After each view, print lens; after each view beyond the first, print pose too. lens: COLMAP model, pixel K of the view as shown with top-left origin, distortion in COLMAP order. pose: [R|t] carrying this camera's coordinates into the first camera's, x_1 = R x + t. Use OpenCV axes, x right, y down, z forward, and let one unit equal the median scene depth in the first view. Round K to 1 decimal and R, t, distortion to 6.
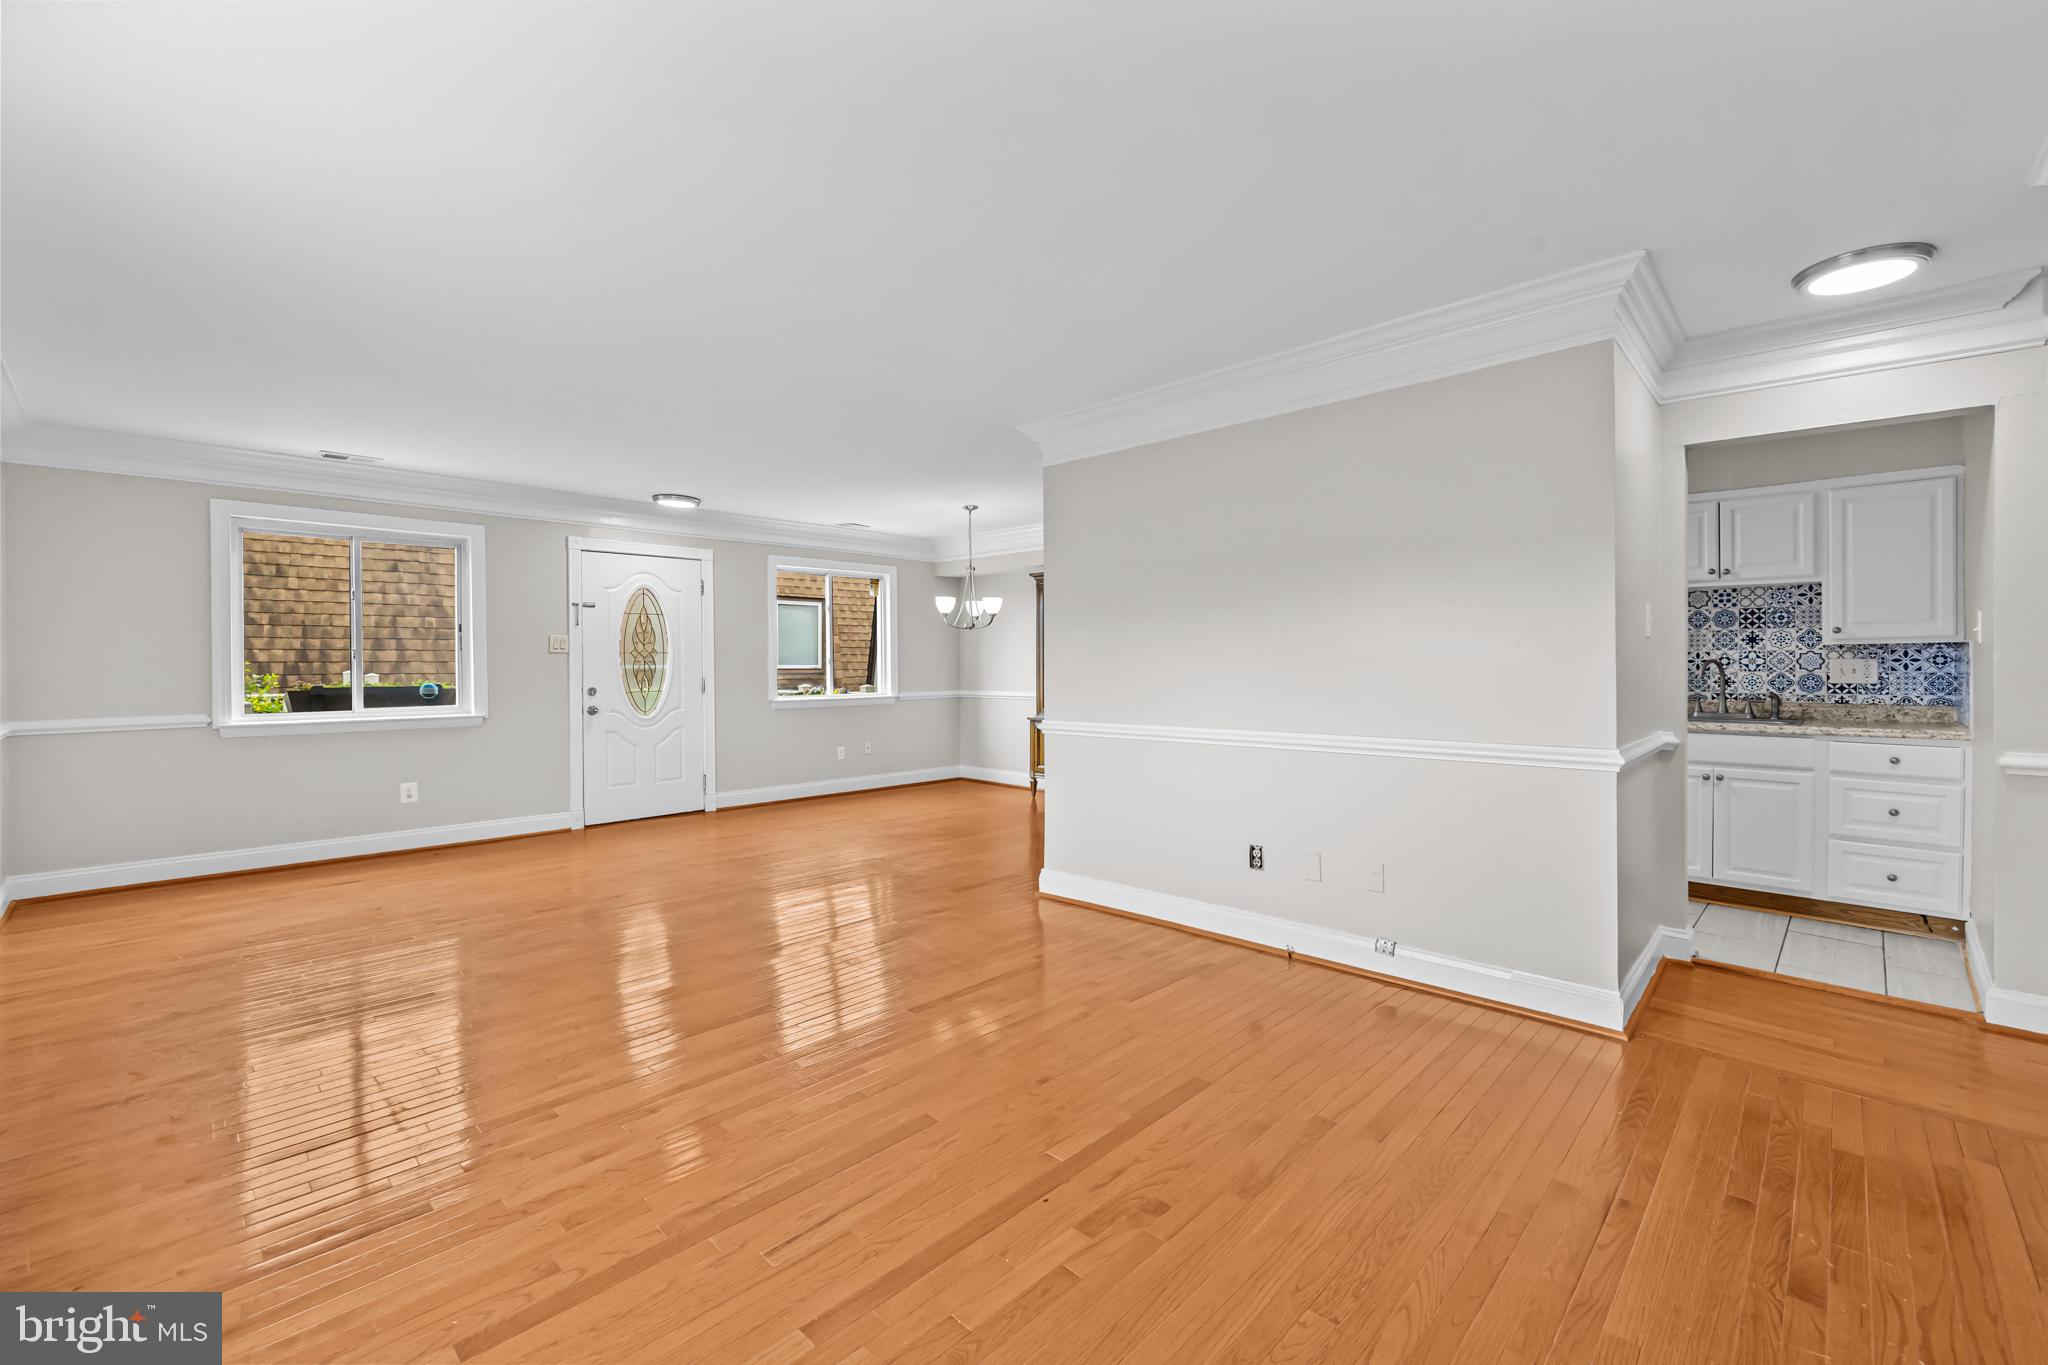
lens RADIAL K [[871.7, 0, 1004.6], [0, 871.7, 662.1], [0, 0, 1]] dist [0.002232, 0.000166]
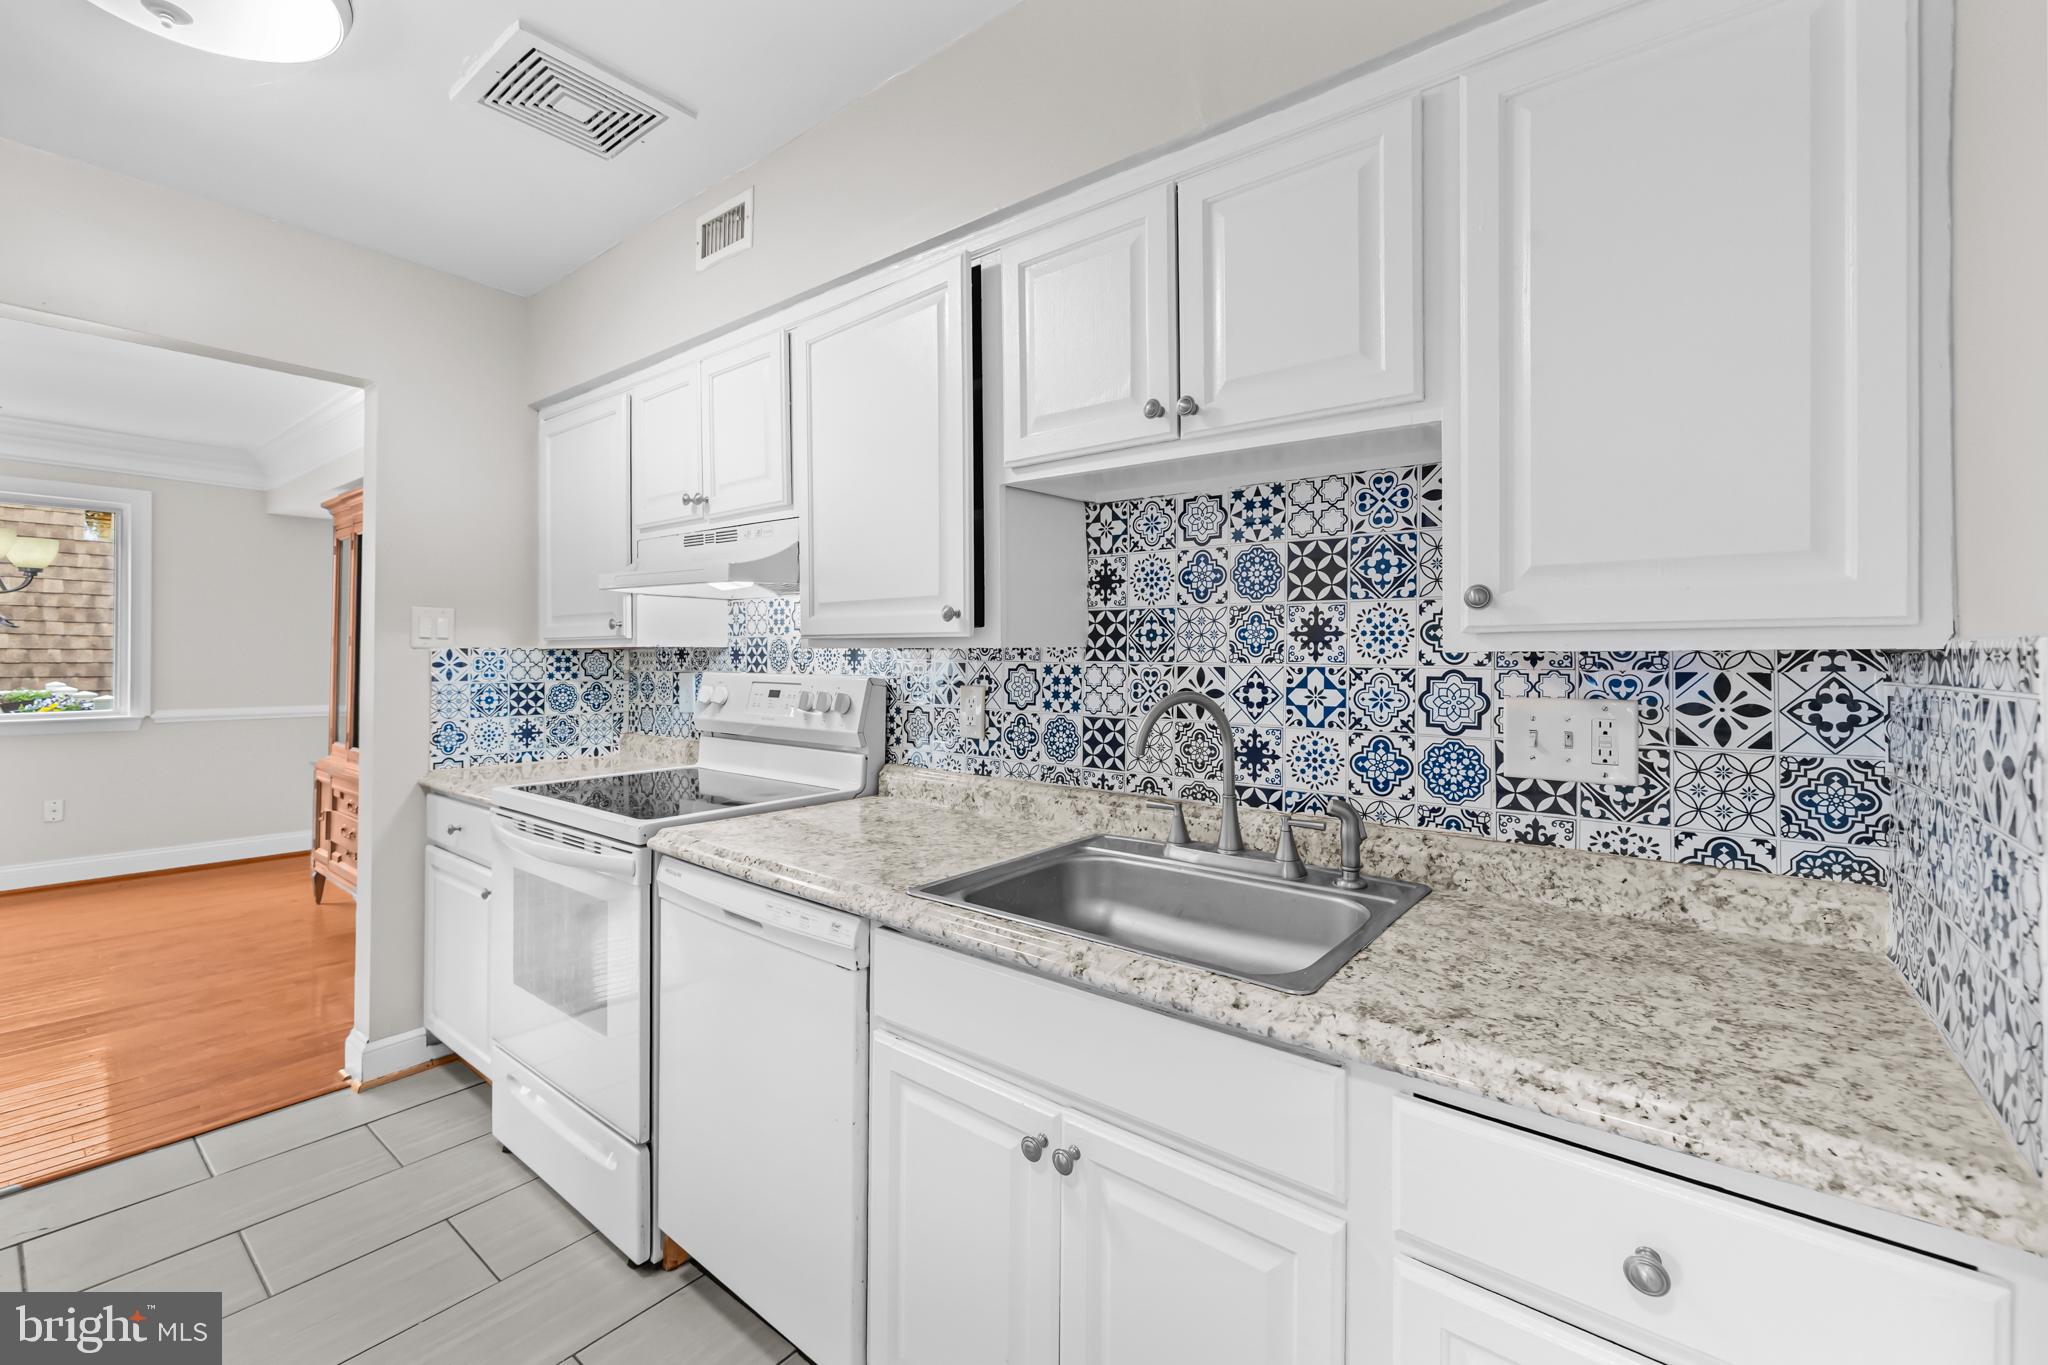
lens RADIAL K [[870.5, 0, 1012.9], [0, 870.5, 648.4], [0, 0, 1]] dist [0.001223, 0.000489]
pose [[0.995105, 0.010914, 0.098218, 0.706647], [-0.010261, 0.999922, -0.007155, -0.016178], [-0.098288, 0.006113, 0.995139, 0.676453]]
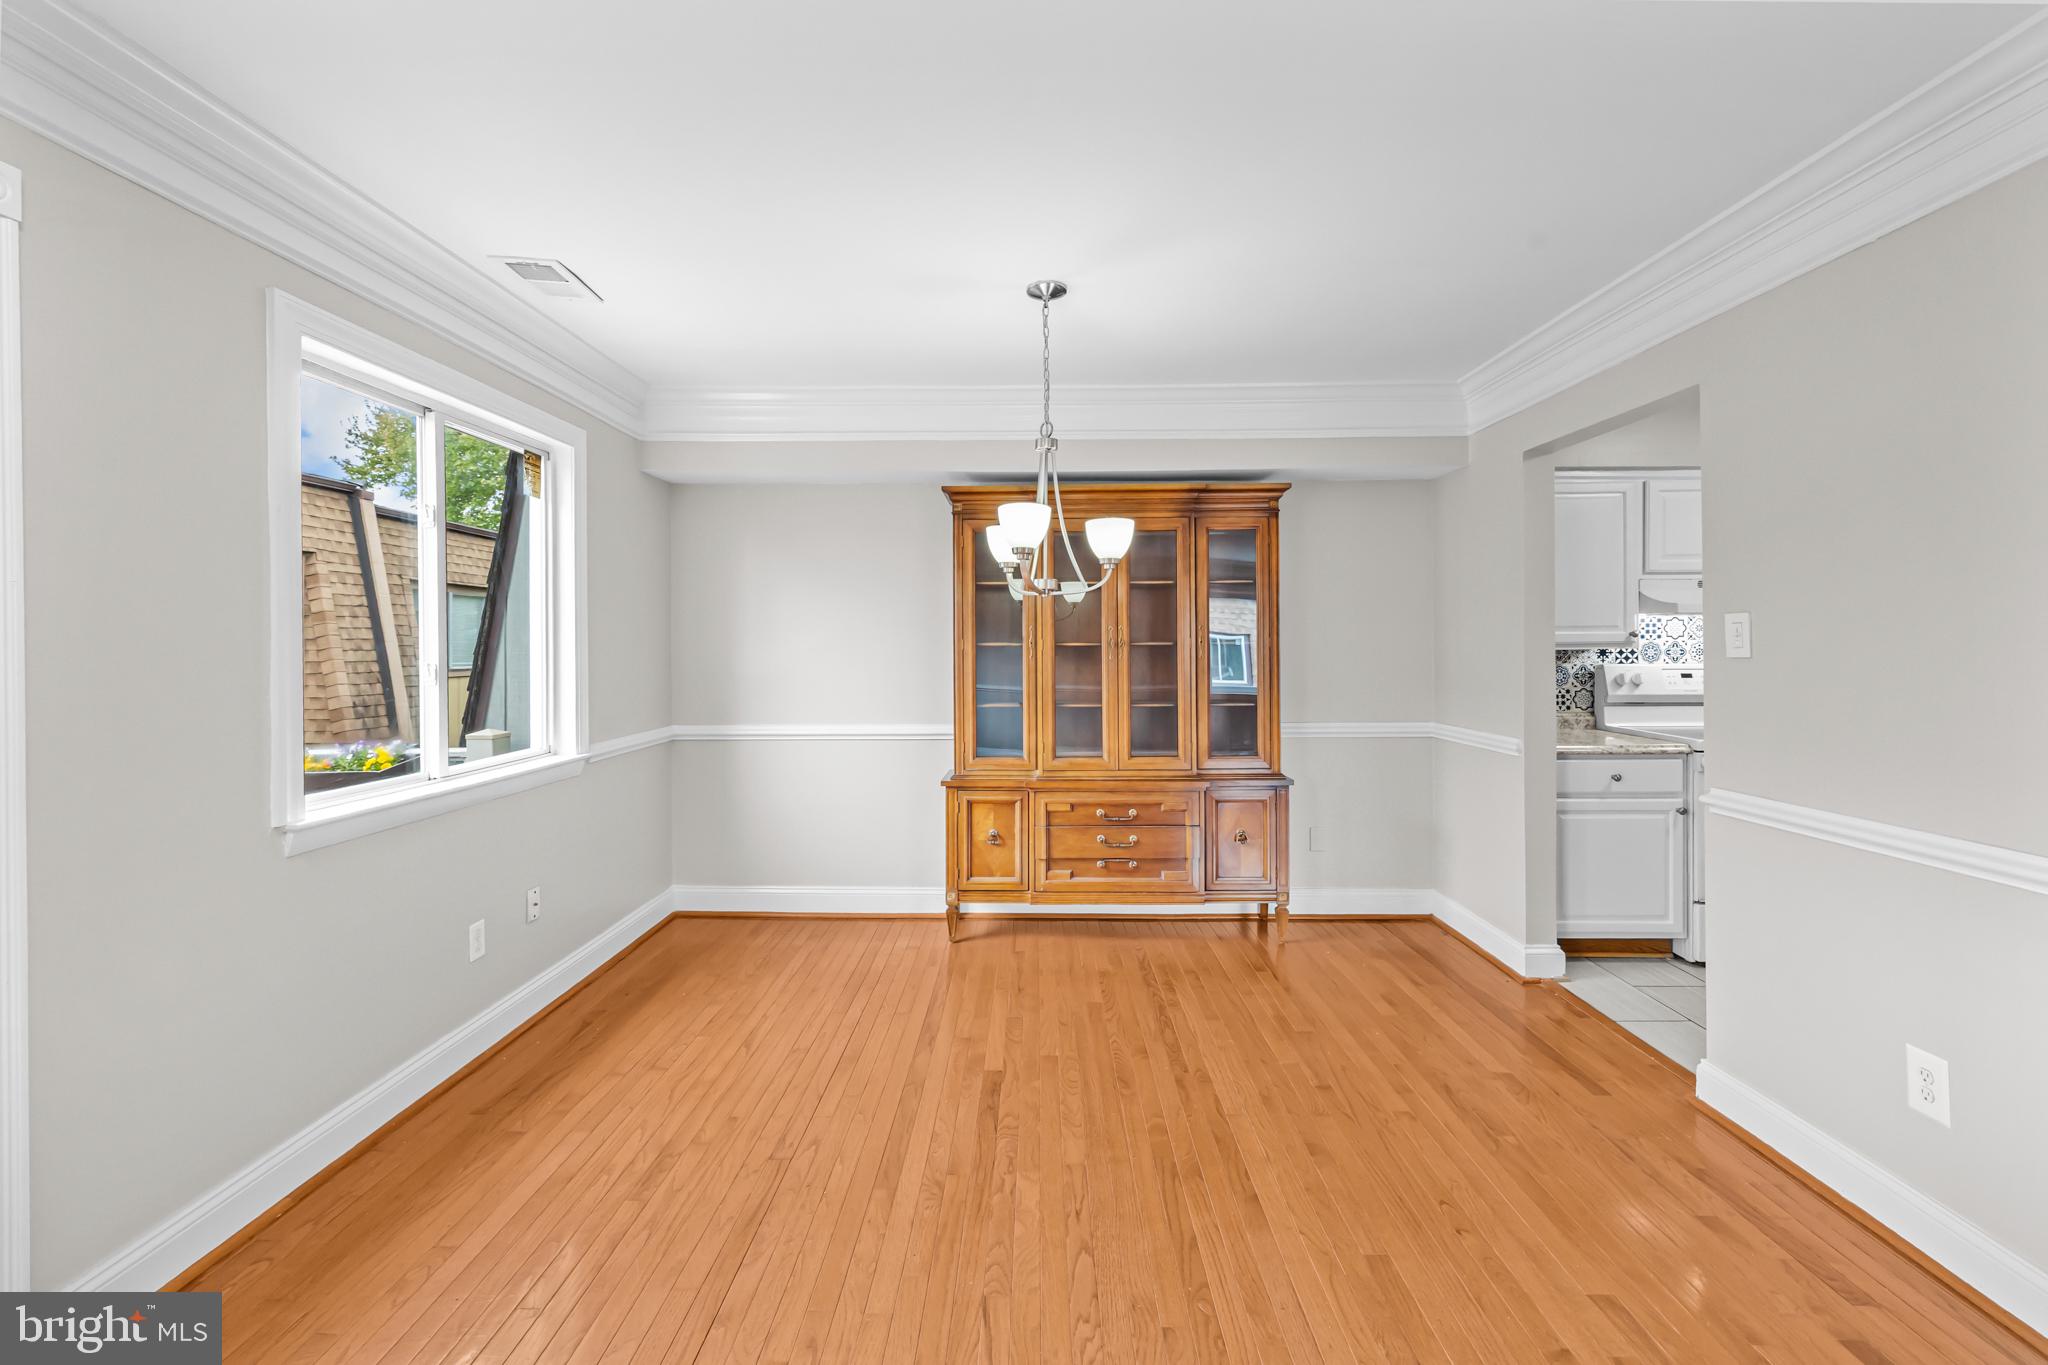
lens RADIAL K [[870.5, 0, 1012.9], [0, 870.5, 648.4], [0, 0, 1]] dist [0.001223, 0.000489]
pose [[0.721829, -0.000719, 0.692071, -0.475657], [0.000242, 1.000000, 0.000786, -0.018994], [-0.692071, -0.000400, 0.721829, 1.056806]]
